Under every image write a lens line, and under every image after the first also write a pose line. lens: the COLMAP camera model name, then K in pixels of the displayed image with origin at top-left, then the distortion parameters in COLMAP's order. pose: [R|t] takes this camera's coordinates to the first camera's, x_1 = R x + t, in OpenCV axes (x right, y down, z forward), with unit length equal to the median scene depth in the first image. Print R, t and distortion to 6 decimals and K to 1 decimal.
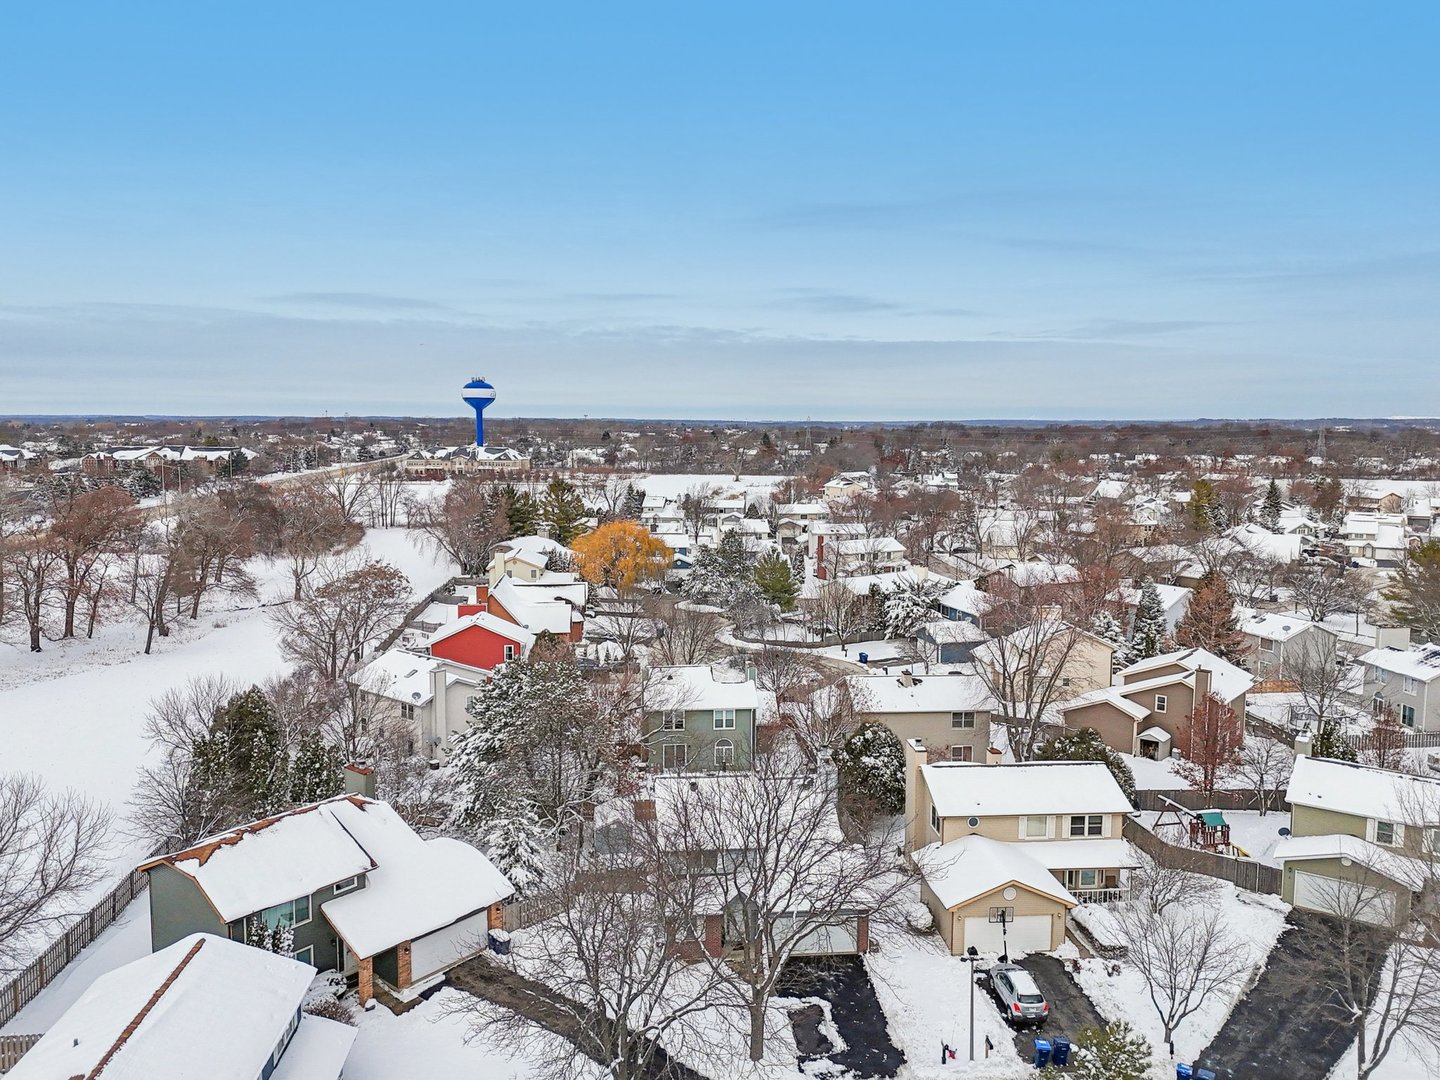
lens RADIAL K [[1037.6, 0, 722.7], [0, 1037.6, 538.5], [0, 0, 1]] dist [0.063012, -0.029086]
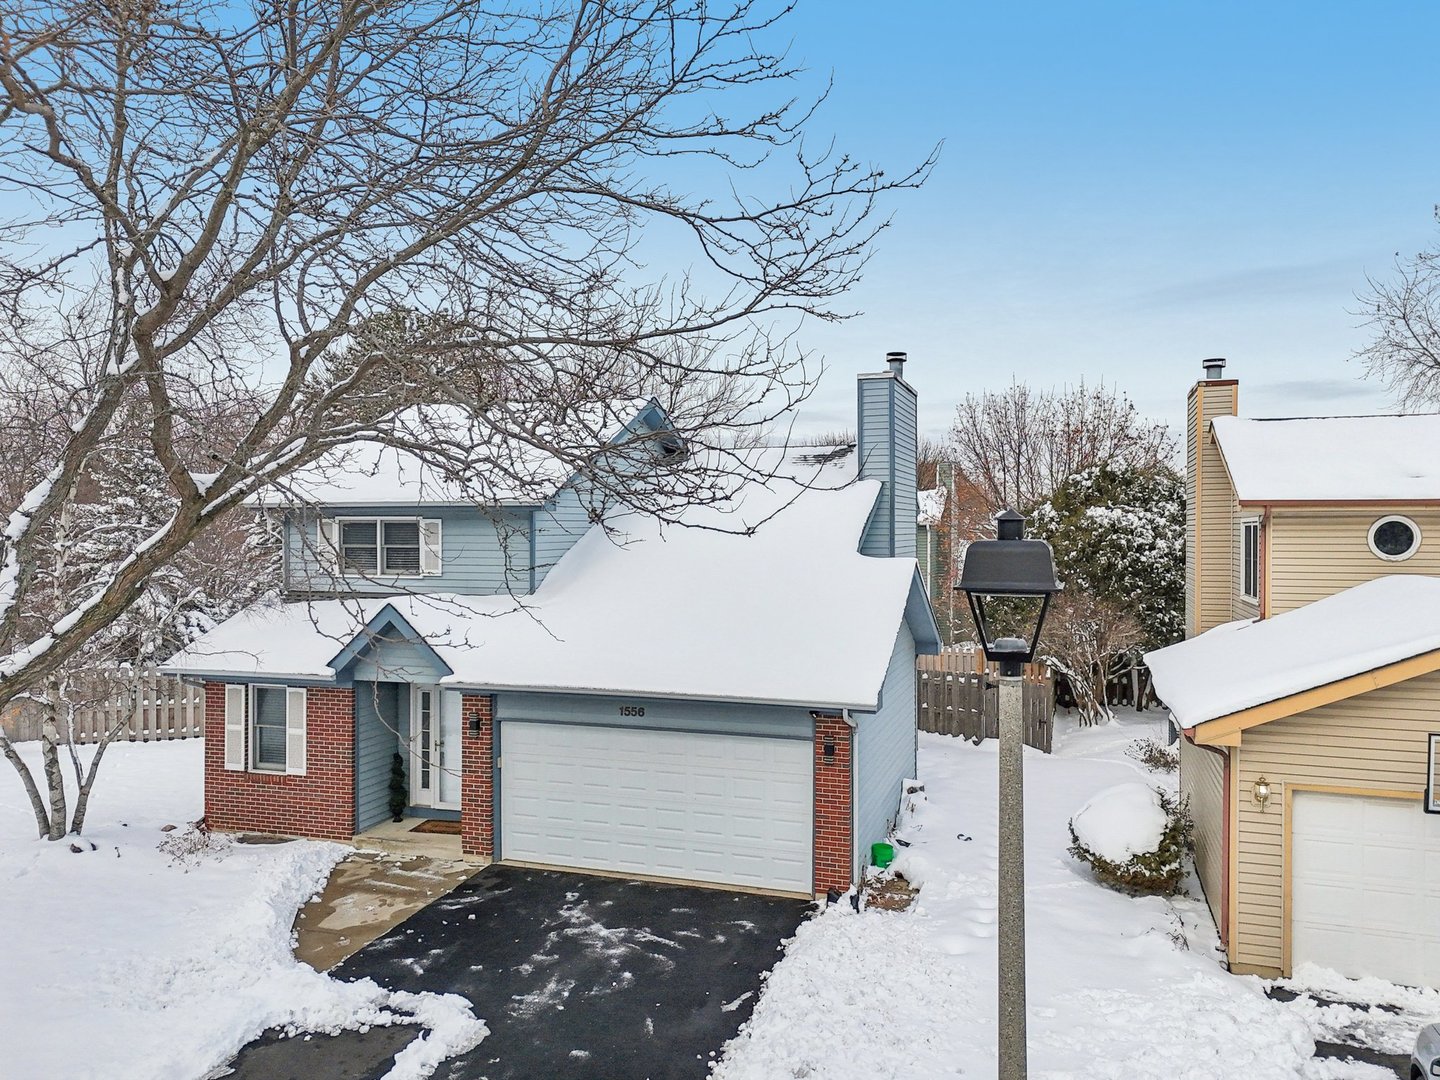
lens RADIAL K [[1037.6, 0, 722.4], [0, 1037.6, 539.9], [0, 0, 1]] dist [0.063012, -0.029086]
pose [[0.917785, 0.010310, -0.396944, 0.219010], [-0.049185, 0.994916, -0.087881, 0.352198], [0.394020, 0.100180, 0.913626, 0.797384]]
